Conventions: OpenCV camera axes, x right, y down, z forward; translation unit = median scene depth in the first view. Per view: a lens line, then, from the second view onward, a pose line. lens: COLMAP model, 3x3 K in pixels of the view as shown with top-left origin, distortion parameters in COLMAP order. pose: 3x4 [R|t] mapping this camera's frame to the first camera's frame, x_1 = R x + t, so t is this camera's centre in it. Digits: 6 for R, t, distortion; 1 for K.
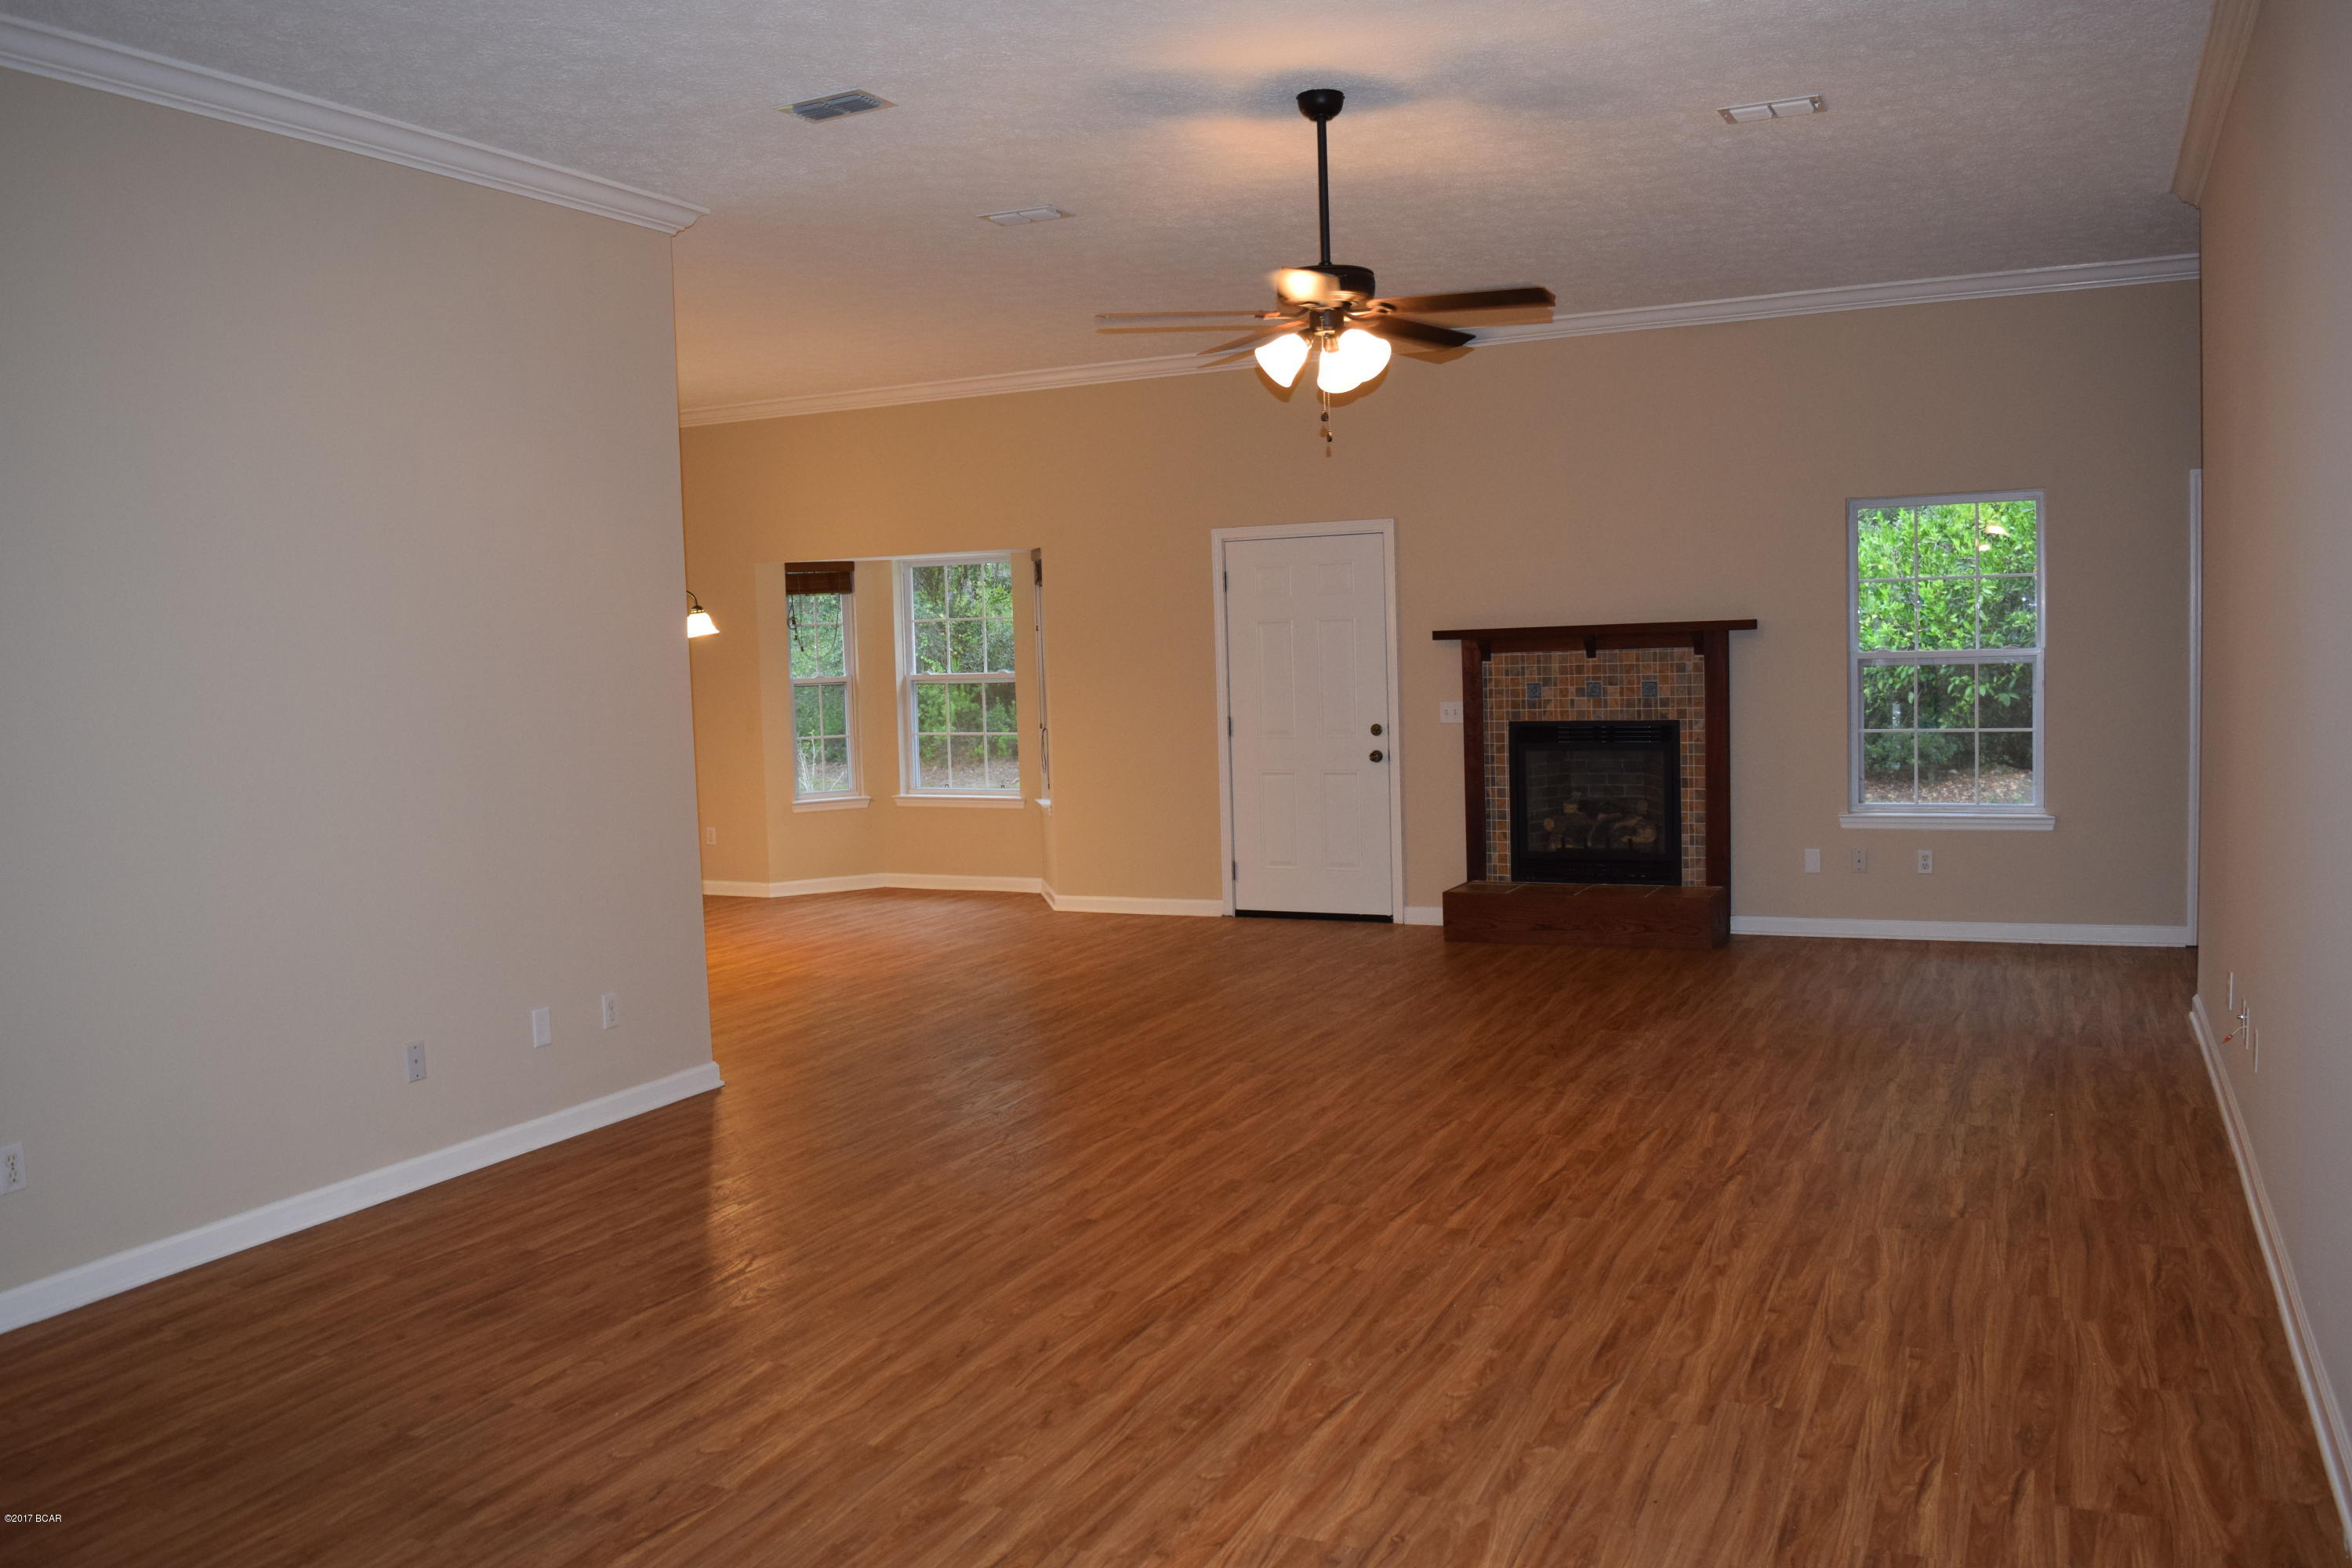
lens RADIAL K [[1857.4, 0, 1193.1], [0, 1857.4, 769.8], [0, 0, 1]] dist [-0.092139, 0.017253]
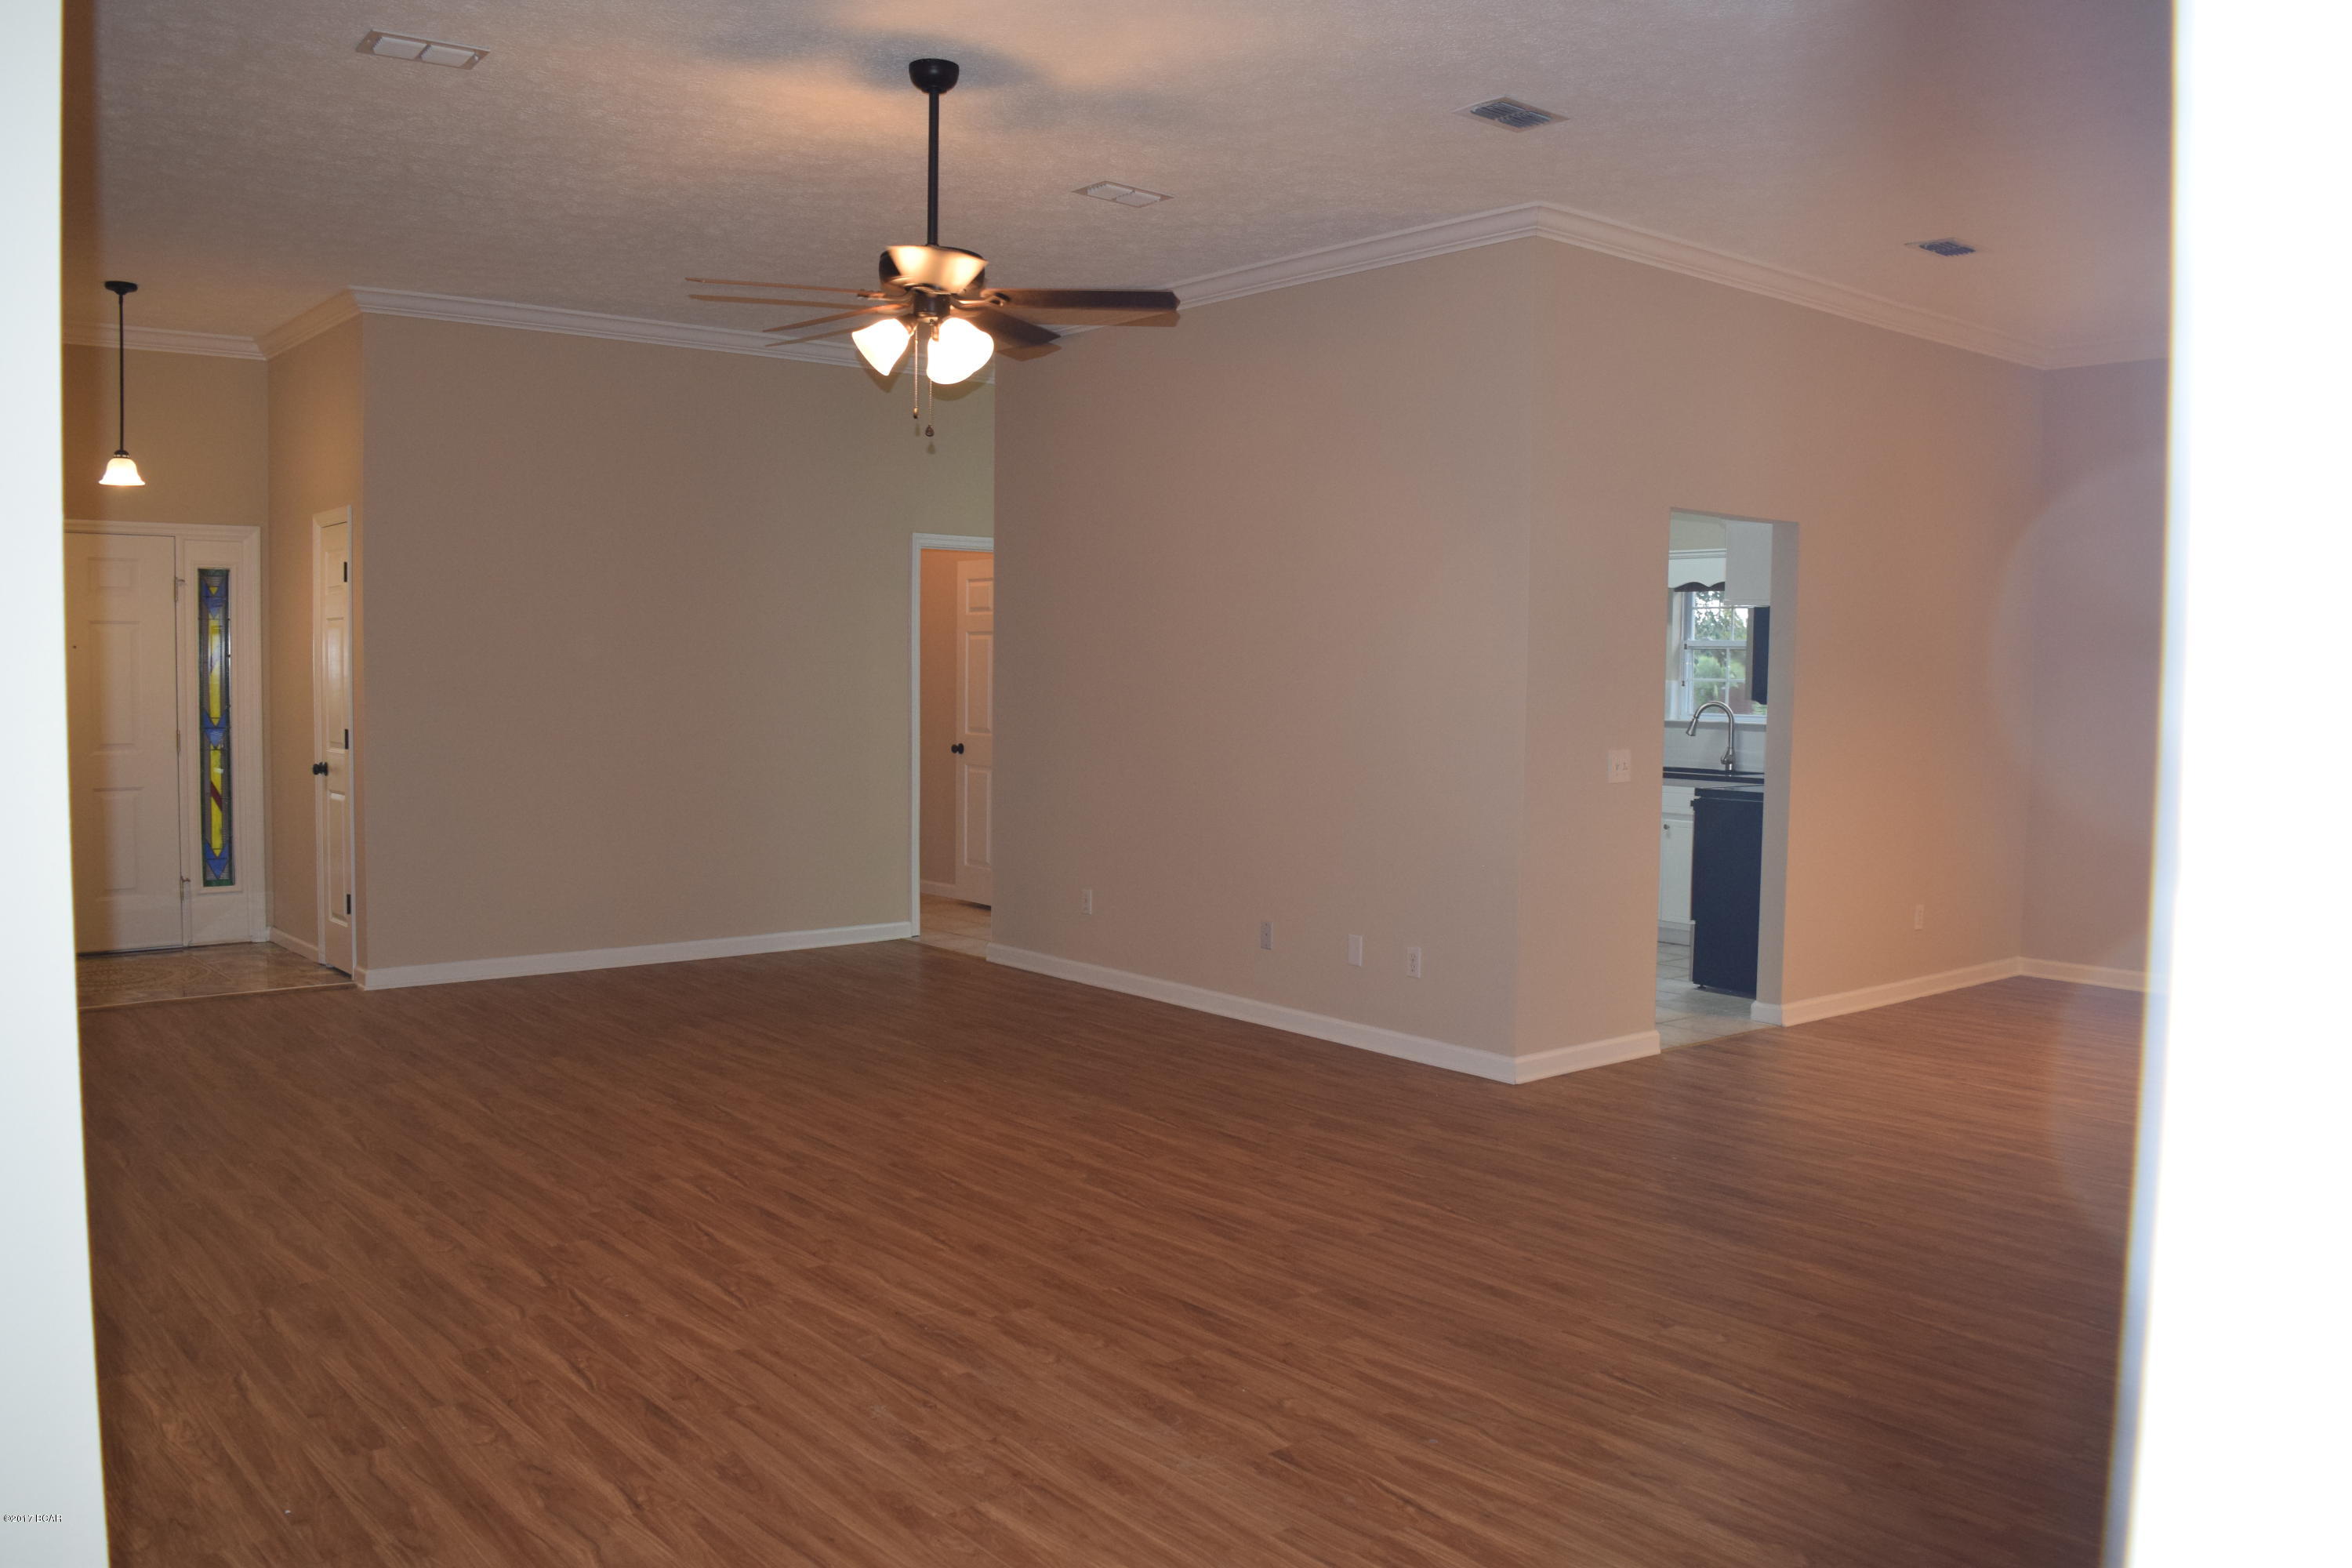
lens RADIAL K [[1857.4, 0, 1186.8], [0, 1857.4, 777.7], [0, 0, 1]] dist [-0.092139, 0.017253]
pose [[-0.421871, 0.083778, -0.902777, 0.513971], [-0.061703, 0.990760, 0.120777, -0.074928], [0.904554, 0.106657, -0.412804, 0.892789]]
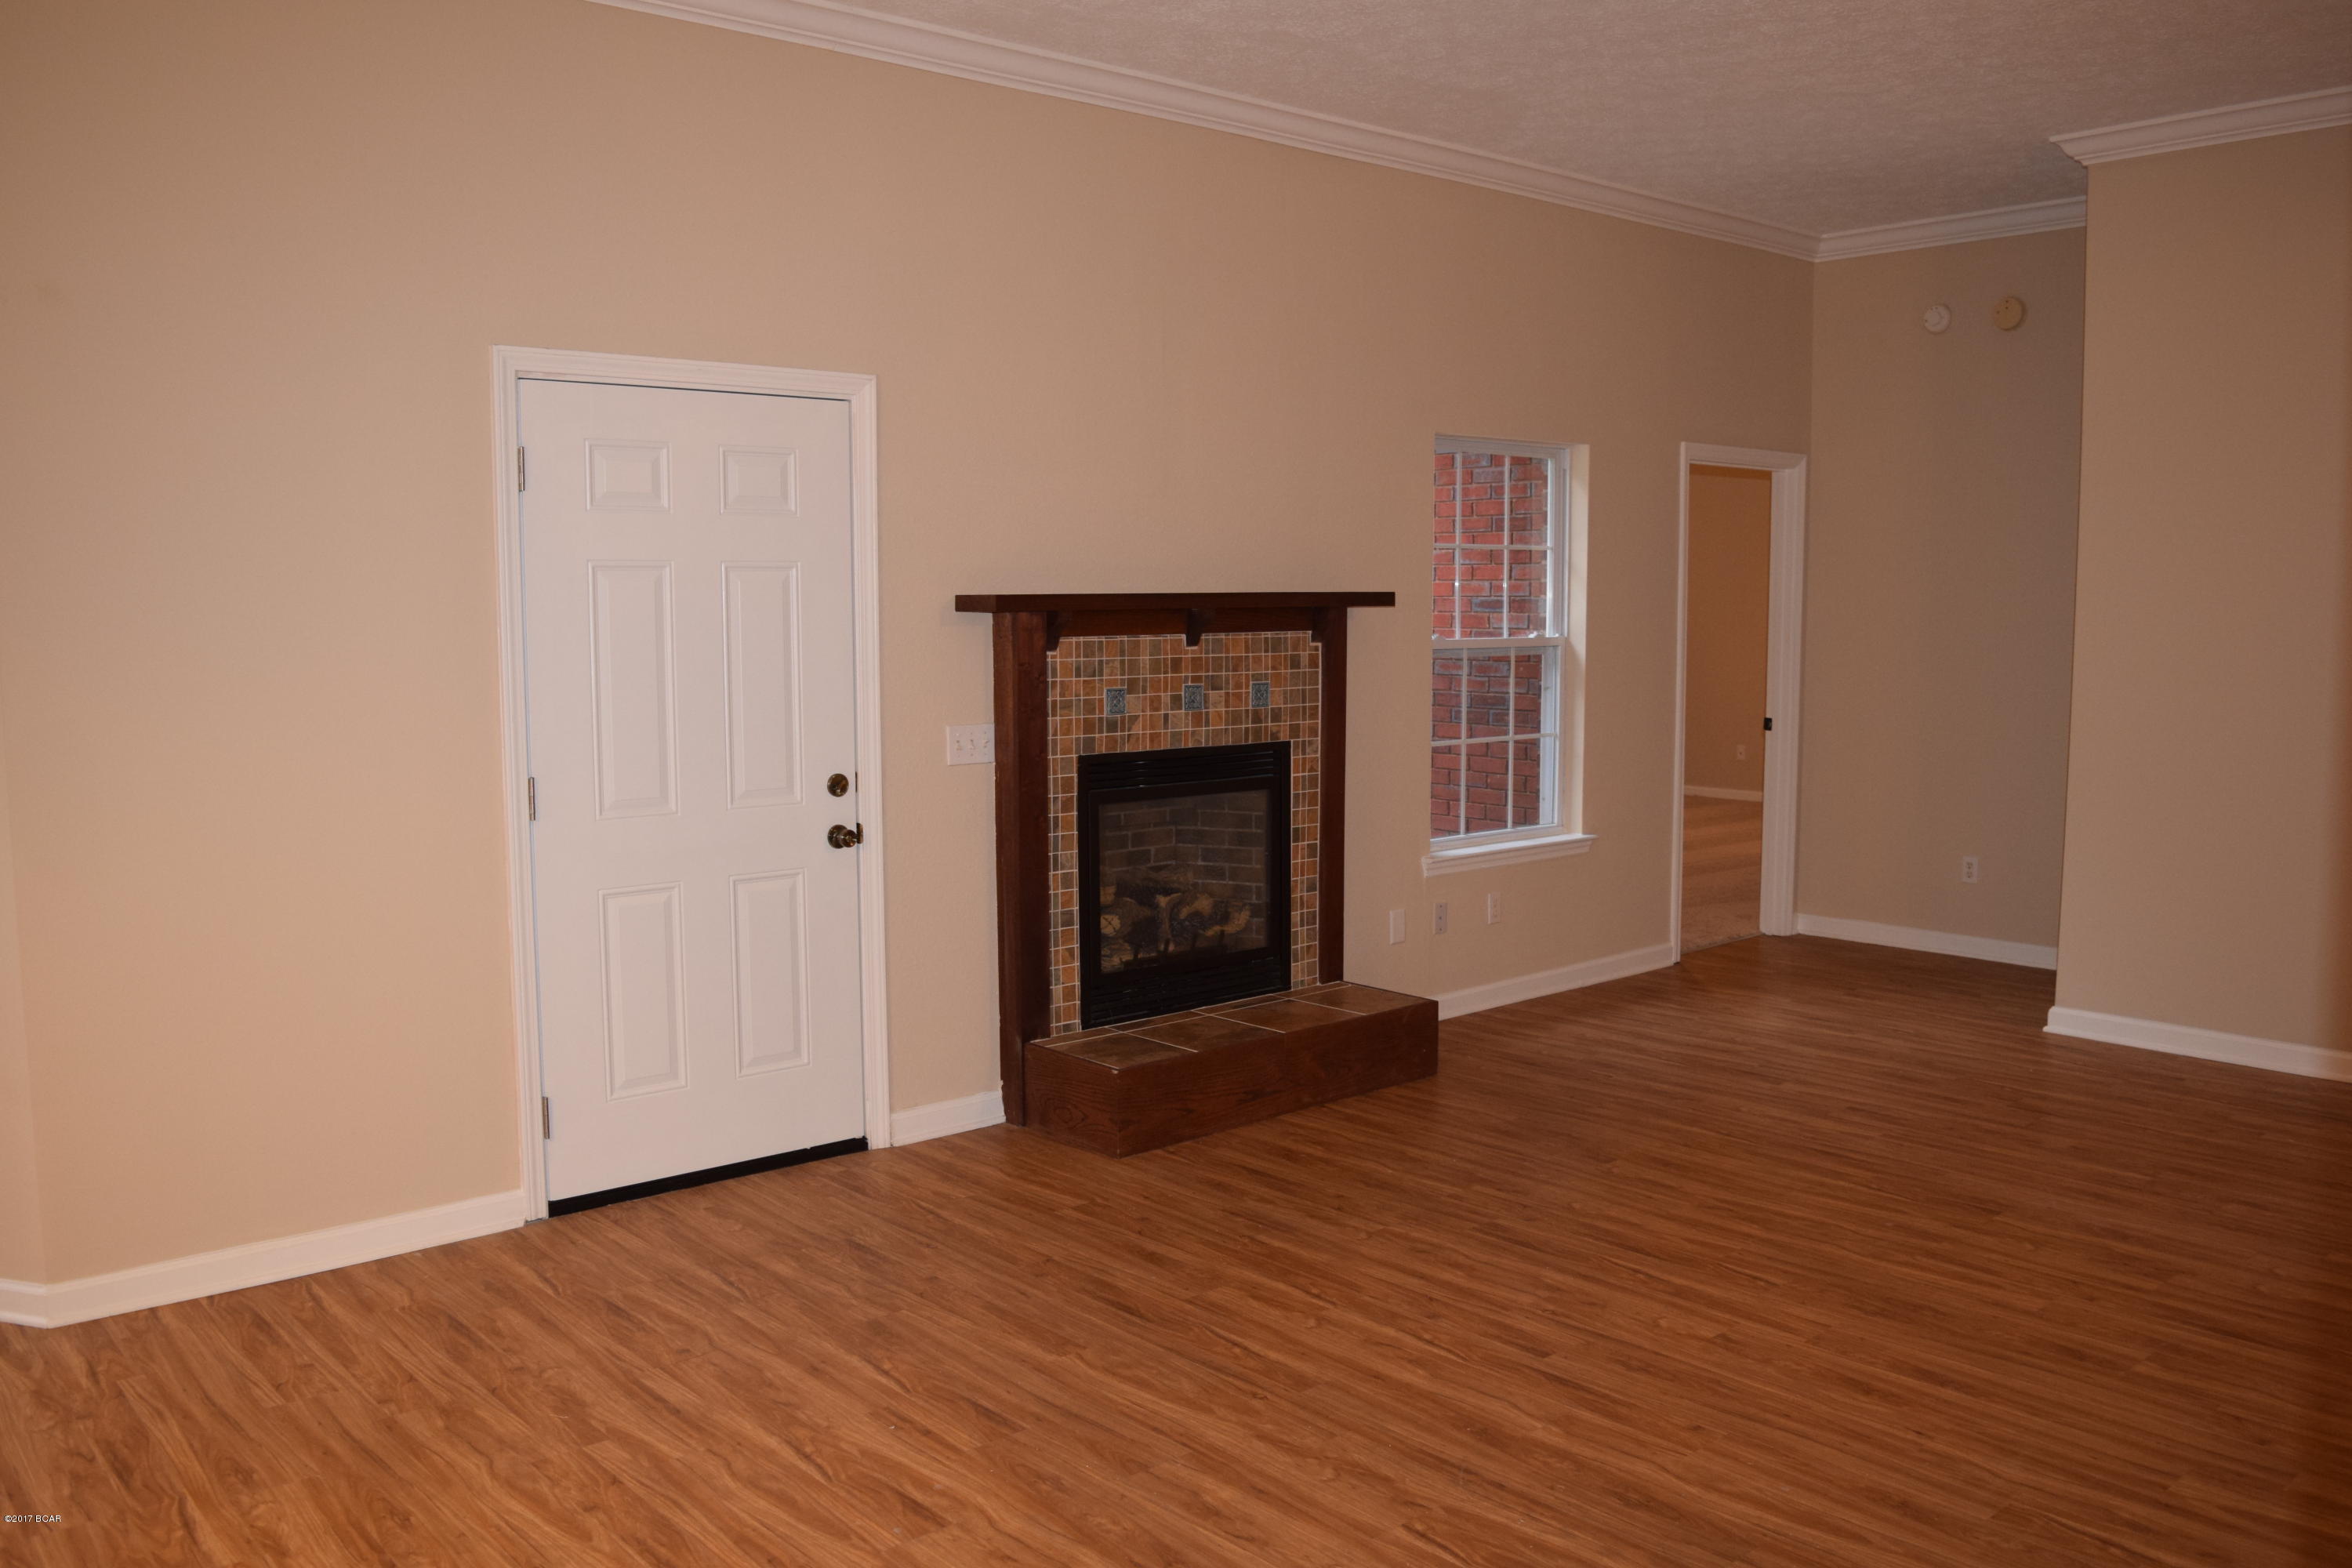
lens RADIAL K [[1857.4, 0, 1189.1], [0, 1857.4, 777.8], [0, 0, 1]] dist [-0.092139, 0.017253]
pose [[0.400318, -0.057736, 0.914556, -0.358885], [0.054870, 0.997733, 0.038969, -0.041480], [-0.914732, 0.034582, 0.402578, 0.766123]]
